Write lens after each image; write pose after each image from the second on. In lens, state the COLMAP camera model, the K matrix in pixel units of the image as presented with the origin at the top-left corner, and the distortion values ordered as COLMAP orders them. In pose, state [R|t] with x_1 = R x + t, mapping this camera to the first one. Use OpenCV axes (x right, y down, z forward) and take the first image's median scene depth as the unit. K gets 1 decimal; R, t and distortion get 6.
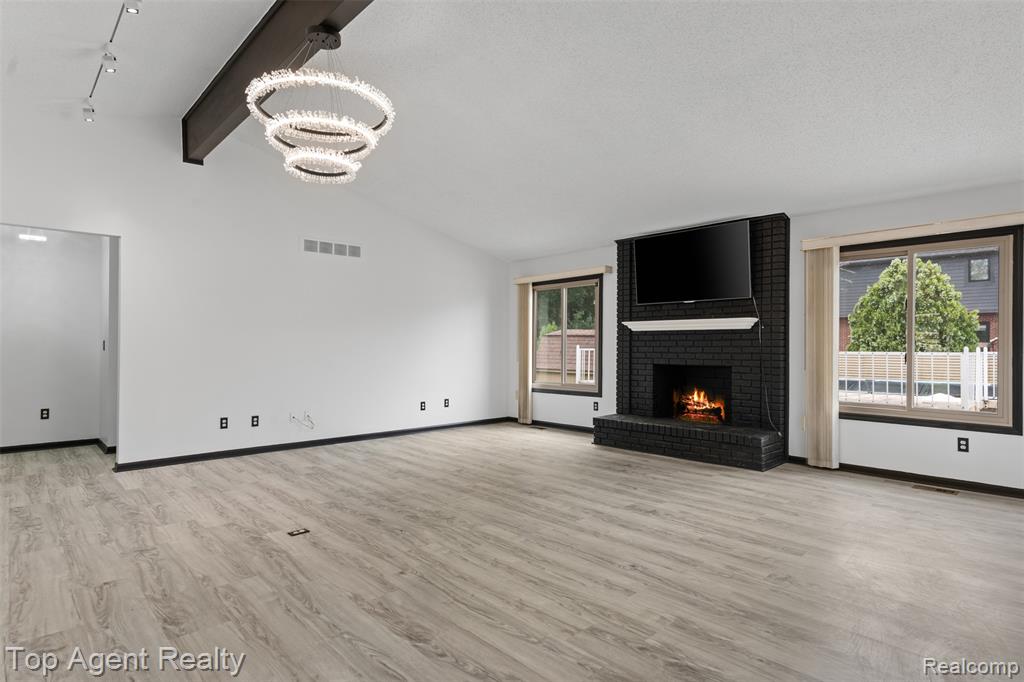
lens RADIAL K [[548.6, 0, 505.0], [0, 548.6, 342.9], [0, 0, 1]] dist [-0.002946, -0.001458]
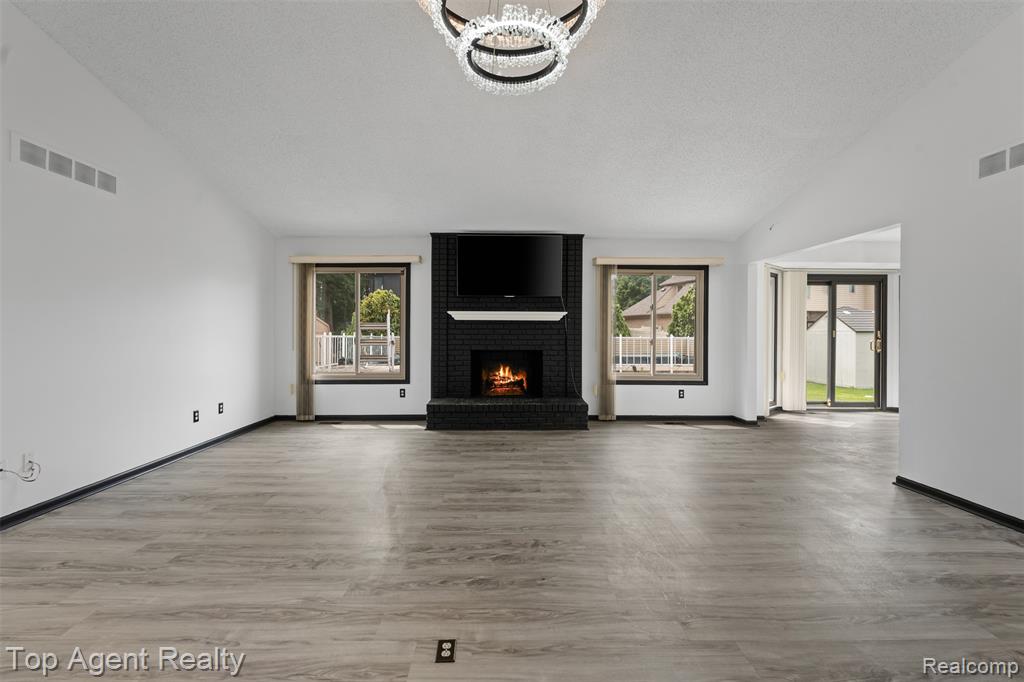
lens RADIAL K [[455.9, 0, 509.2], [0, 455.9, 335.2], [0, 0, 1]] dist [0.000315, 0.000584]
pose [[0.666888, -0.005126, 0.745141, -0.532838], [-0.005284, 0.999919, 0.011608, -0.004189], [-0.745139, -0.011678, 0.666806, 0.471788]]
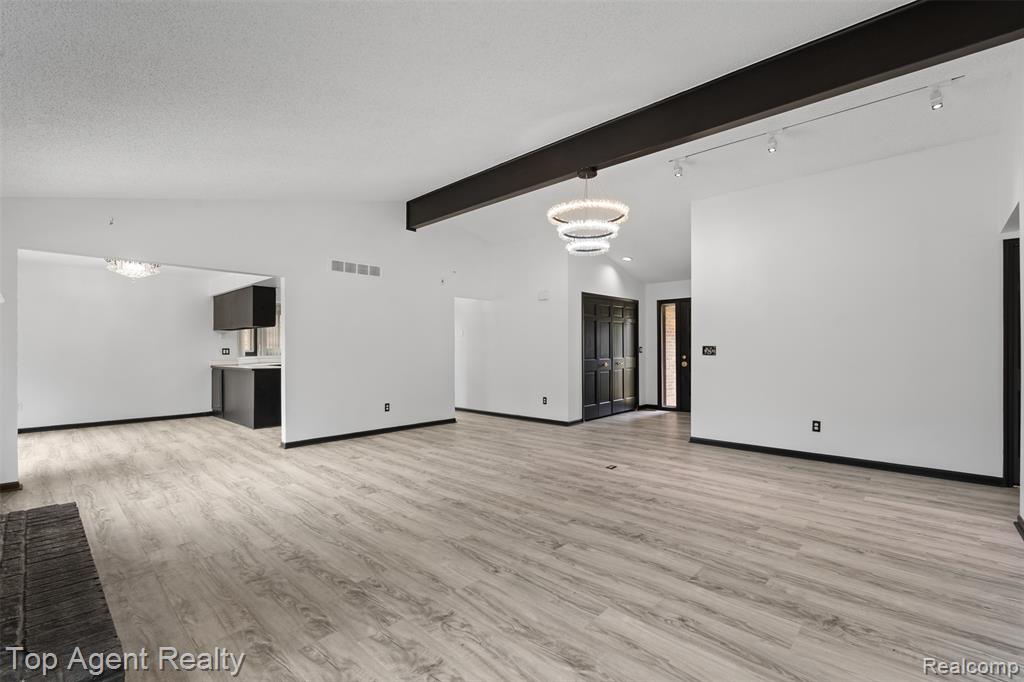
lens RADIAL K [[455.9, 0, 507.6], [0, 455.9, 344.7], [0, 0, 1]] dist [0.000315, 0.000584]
pose [[-0.997757, 0.000600, -0.066936, 0.012321], [0.001485, 0.999912, -0.013177, 0.002659], [0.066922, -0.013247, -0.997670, 1.762909]]
